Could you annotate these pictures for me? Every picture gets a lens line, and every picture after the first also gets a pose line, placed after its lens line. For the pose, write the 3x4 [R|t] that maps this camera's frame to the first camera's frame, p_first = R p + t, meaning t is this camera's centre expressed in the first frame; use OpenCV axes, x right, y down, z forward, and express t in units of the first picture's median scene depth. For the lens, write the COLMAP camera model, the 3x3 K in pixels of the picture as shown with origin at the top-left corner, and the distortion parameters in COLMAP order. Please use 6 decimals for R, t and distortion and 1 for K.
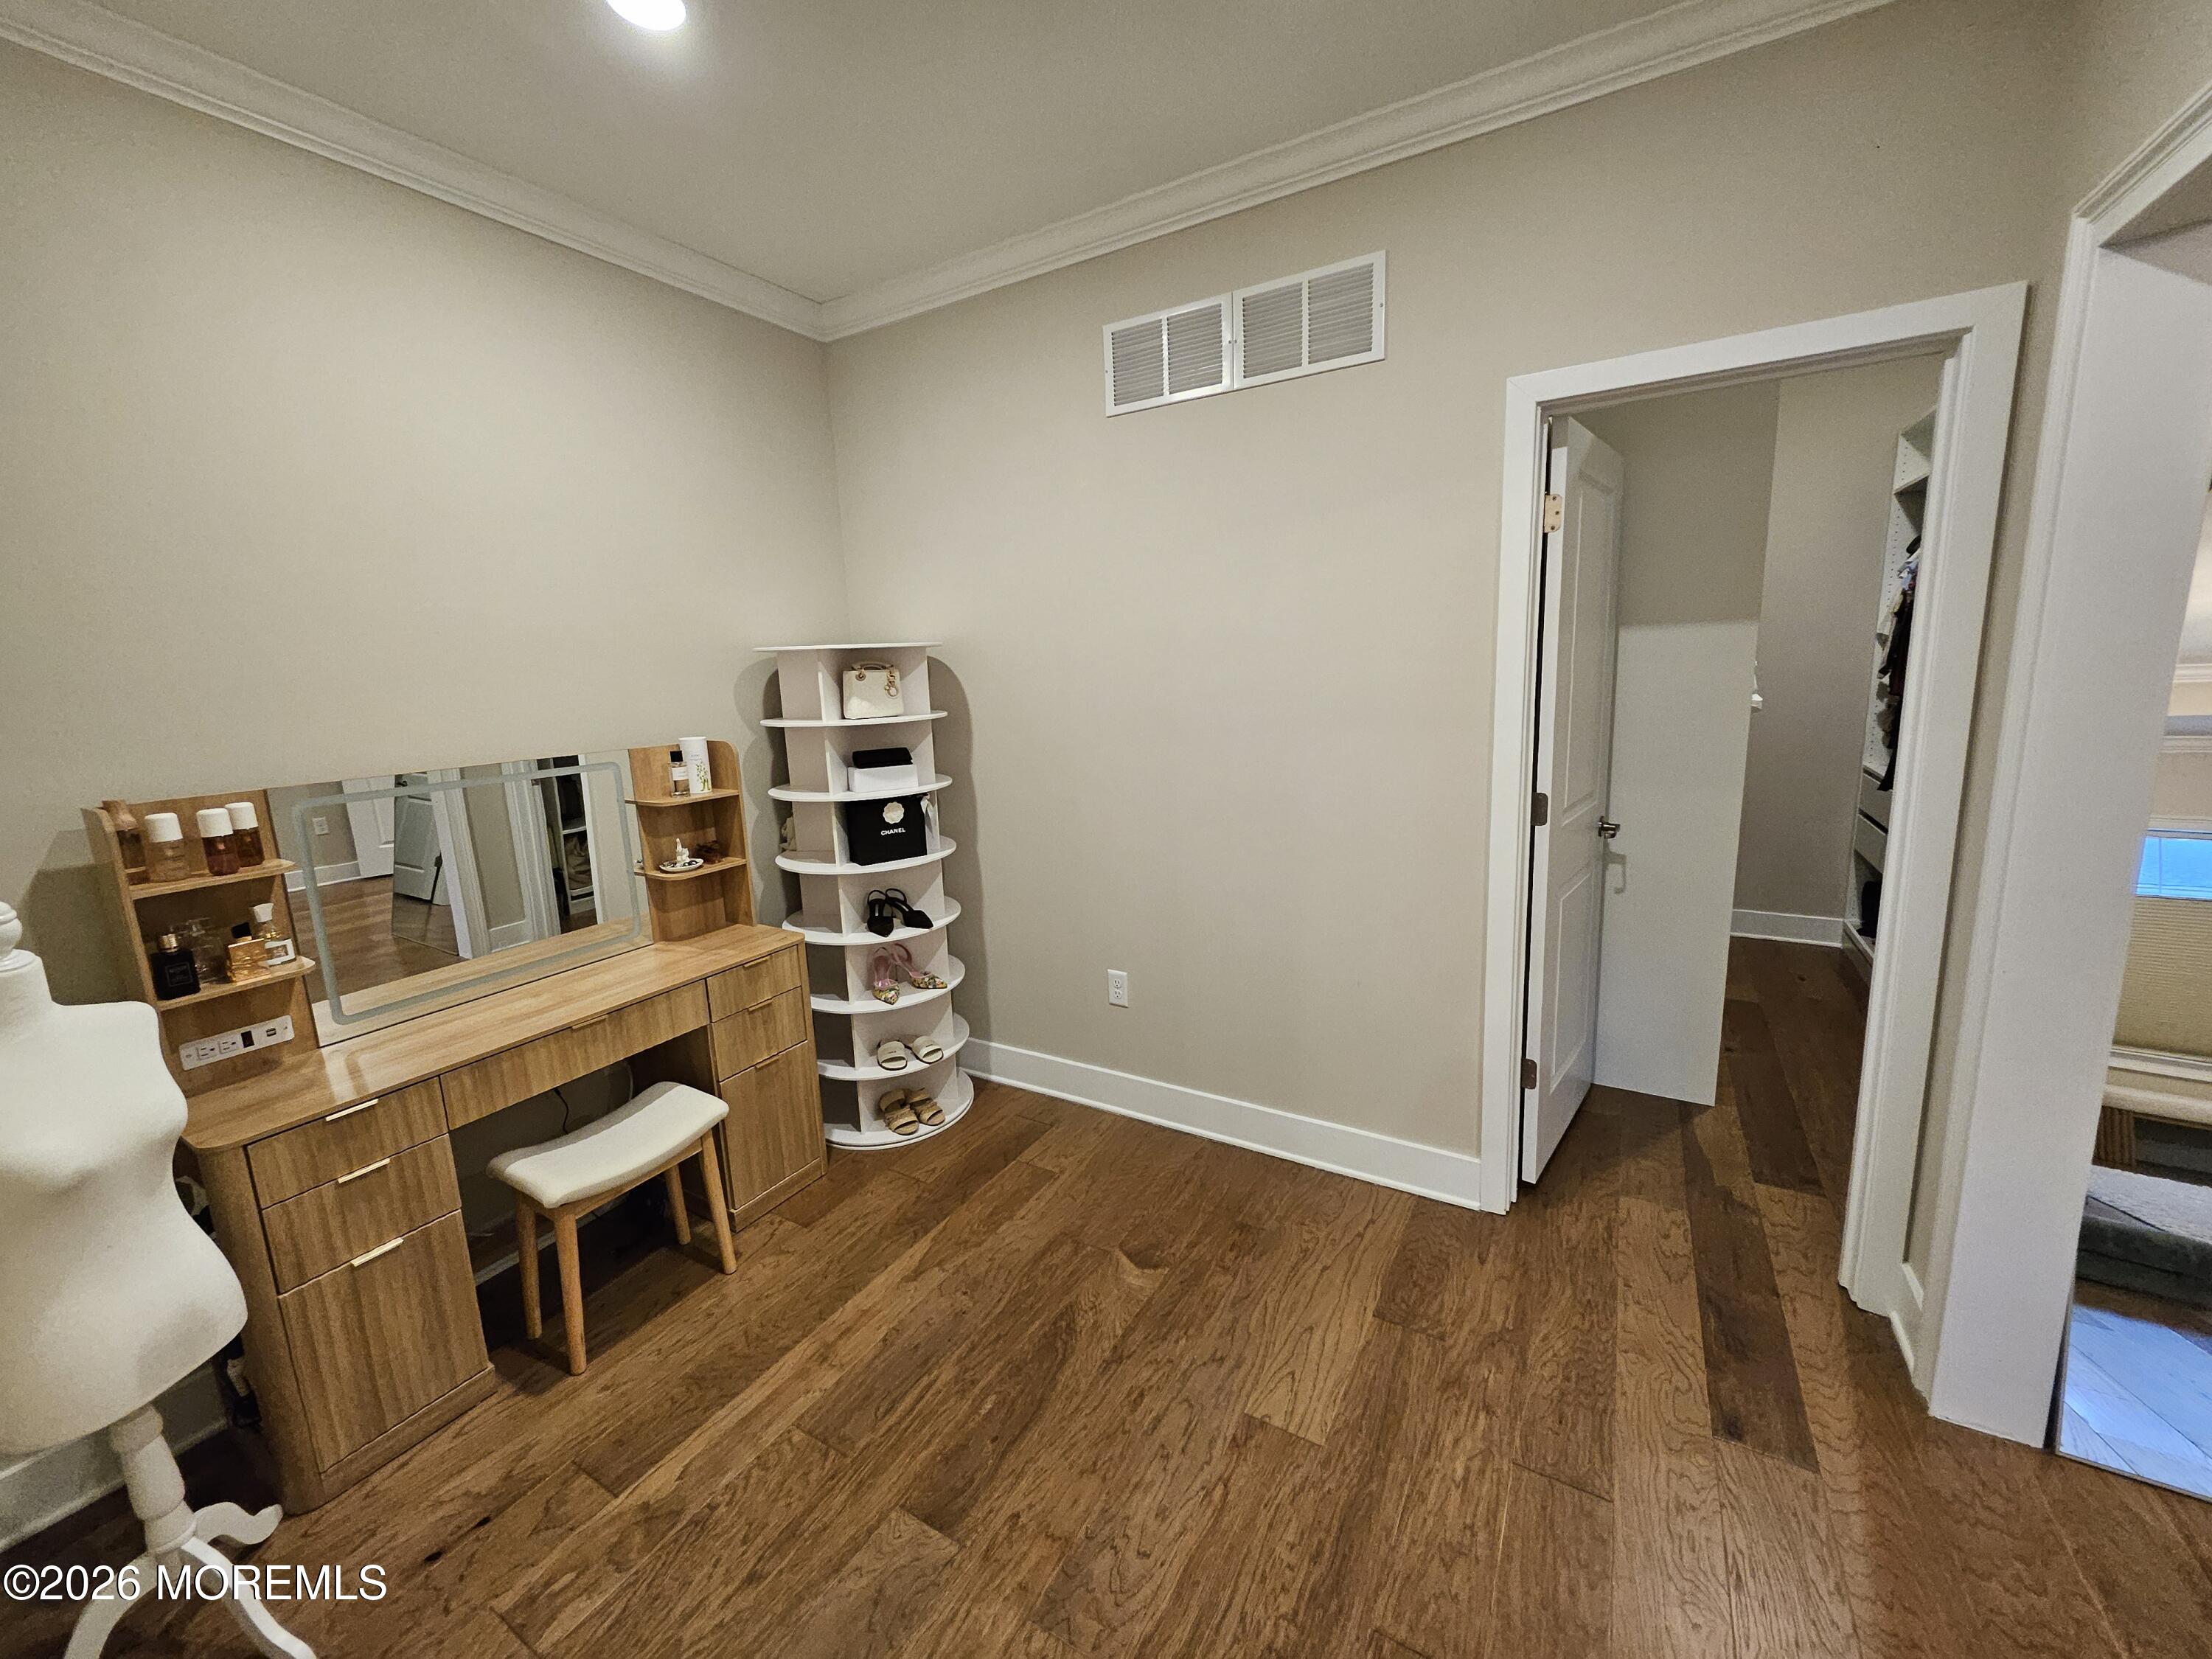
lens RADIAL K [[868.4, 0, 1102.8], [0, 868.4, 815.9], [0, 0, 1]] dist [-0.001037, -0.000291]
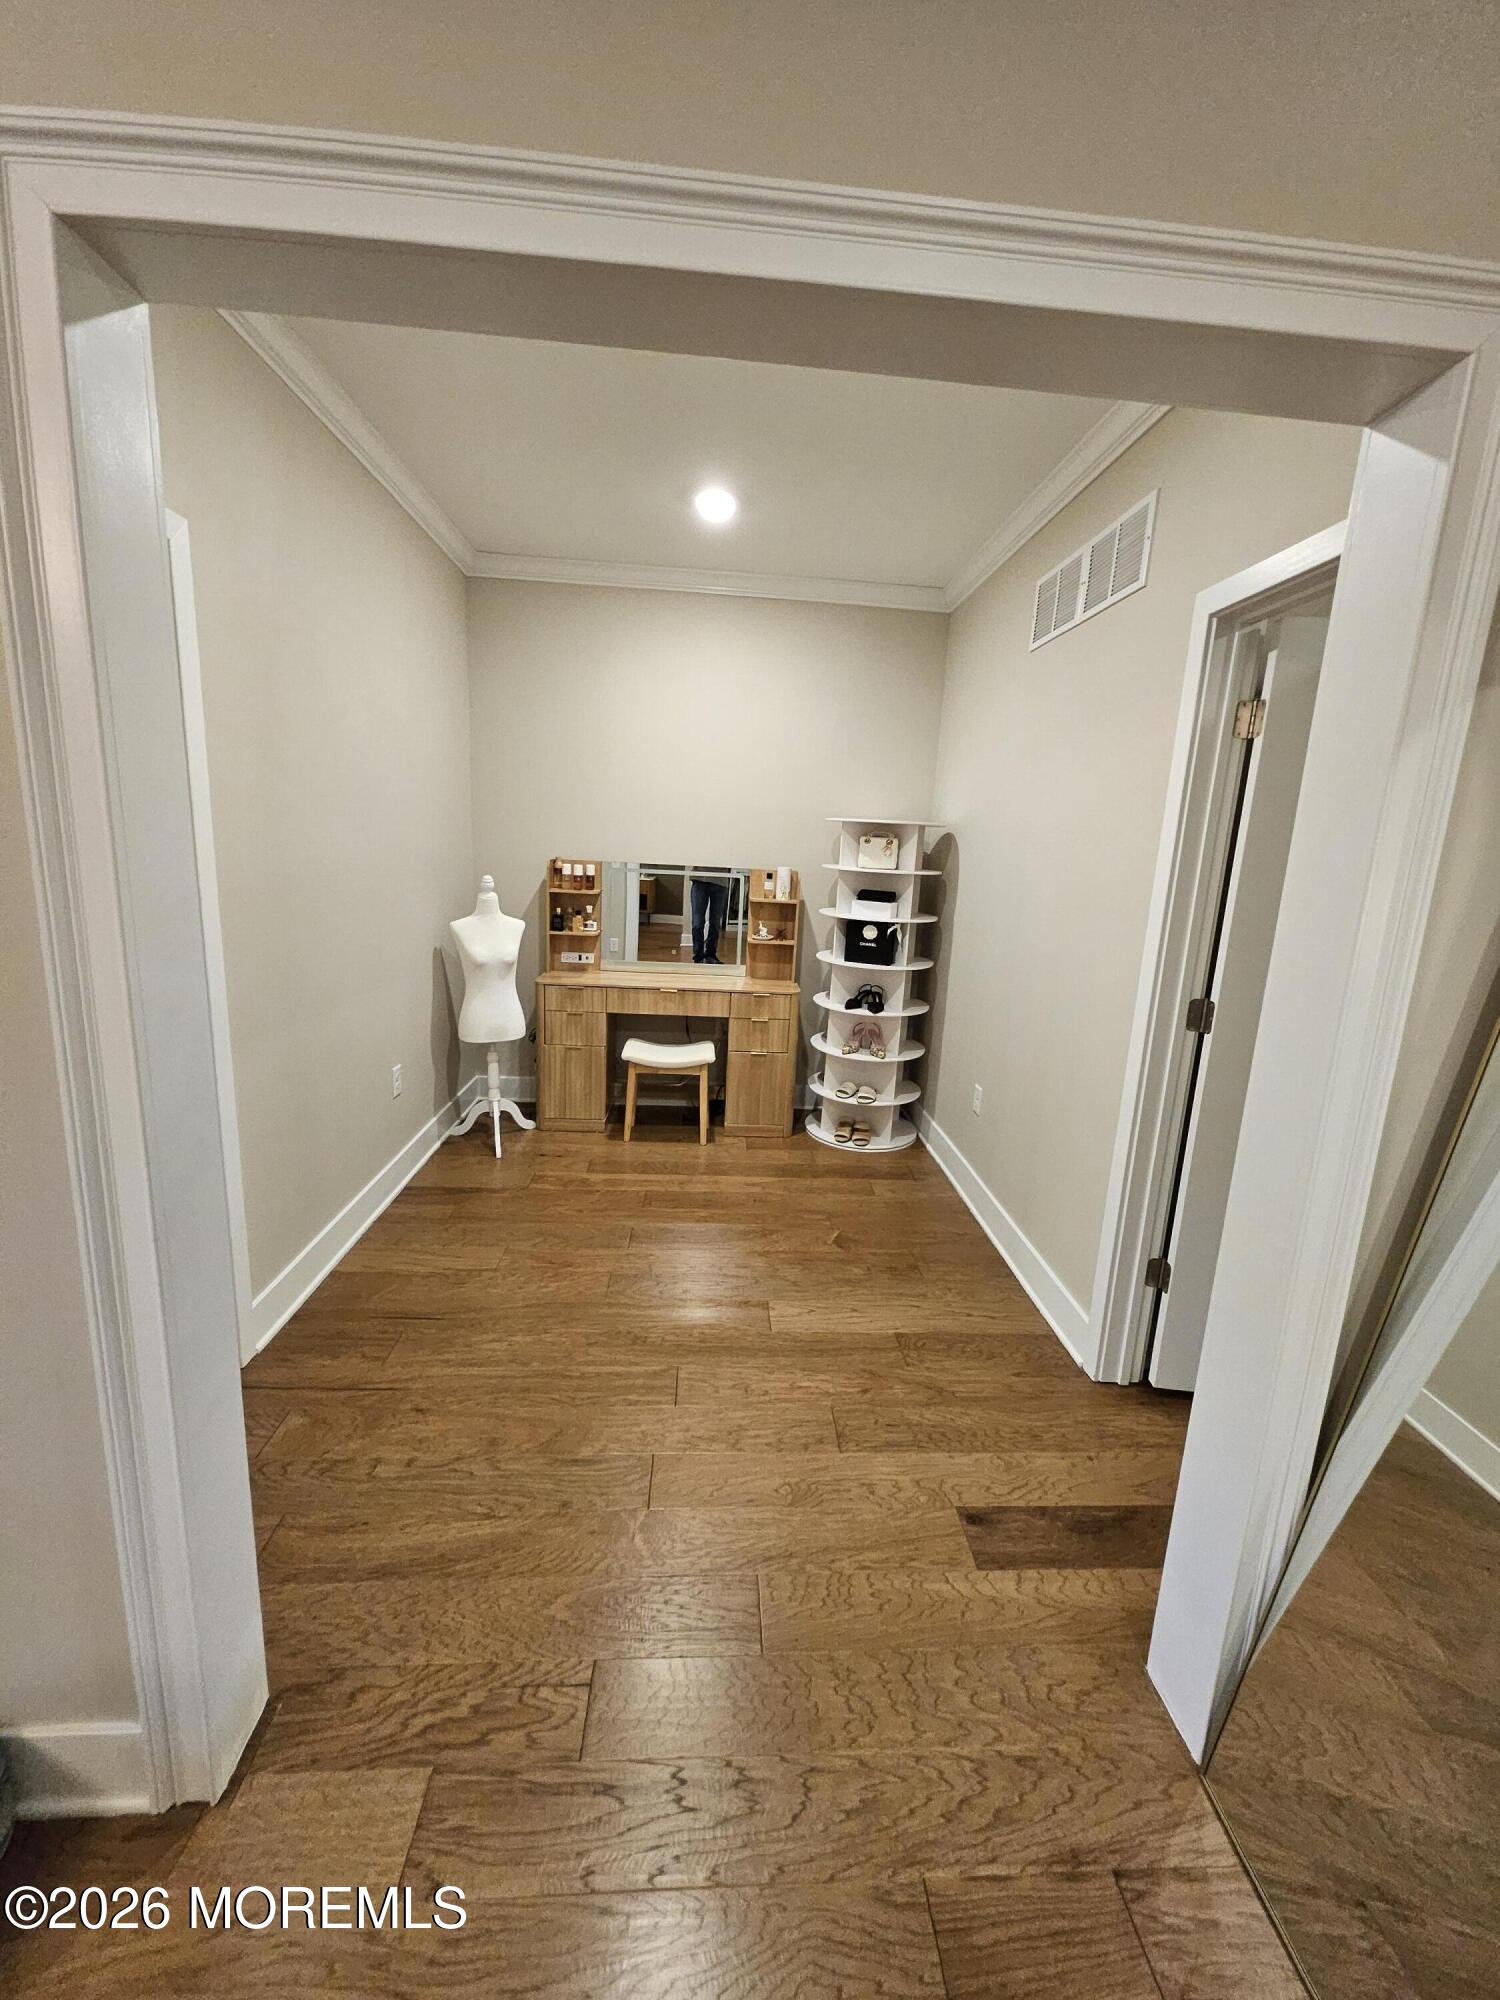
lens RADIAL K [[785.2, 0, 755.7], [0, 785.2, 995.6], [0, 0, 1]] dist [-0.001037, -0.000291]
pose [[0.556385, 0.229786, -0.798520, 0.892598], [-0.218088, 0.967695, 0.126511, -0.029690], [0.801794, 0.103759, 0.588524, 0.051973]]
